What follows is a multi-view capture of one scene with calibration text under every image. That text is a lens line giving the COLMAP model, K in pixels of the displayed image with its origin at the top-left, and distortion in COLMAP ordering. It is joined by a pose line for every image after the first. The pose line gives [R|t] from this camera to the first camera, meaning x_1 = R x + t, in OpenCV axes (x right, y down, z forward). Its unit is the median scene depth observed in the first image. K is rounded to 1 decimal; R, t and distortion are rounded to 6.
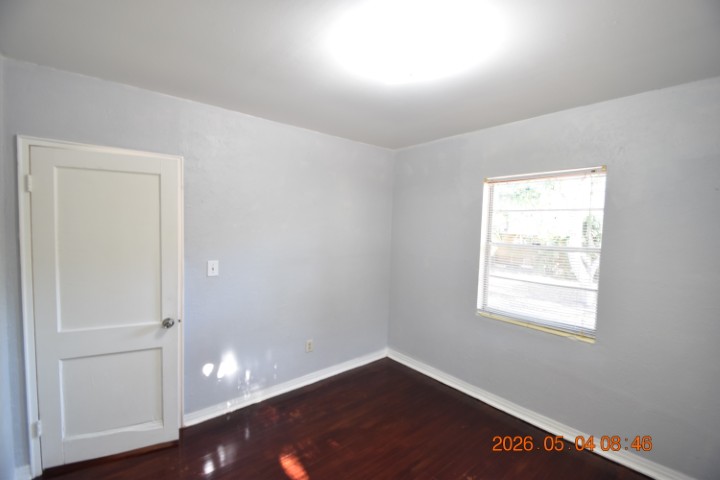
lens RADIAL K [[315.3, 0, 359.3], [0, 315.3, 241.5], [0, 0, 1]] dist [0.005694, -0.007786]
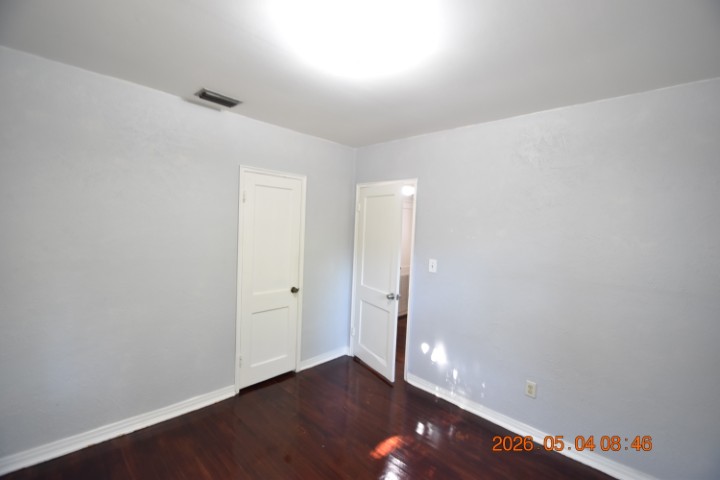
lens RADIAL K [[315.3, 0, 359.8], [0, 315.3, 241.6], [0, 0, 1]] dist [0.005694, -0.007786]
pose [[0.096811, 0.035991, -0.994652, 0.663274], [-0.091024, 0.995478, 0.027161, -0.013715], [0.991132, 0.087908, 0.099649, 0.567384]]
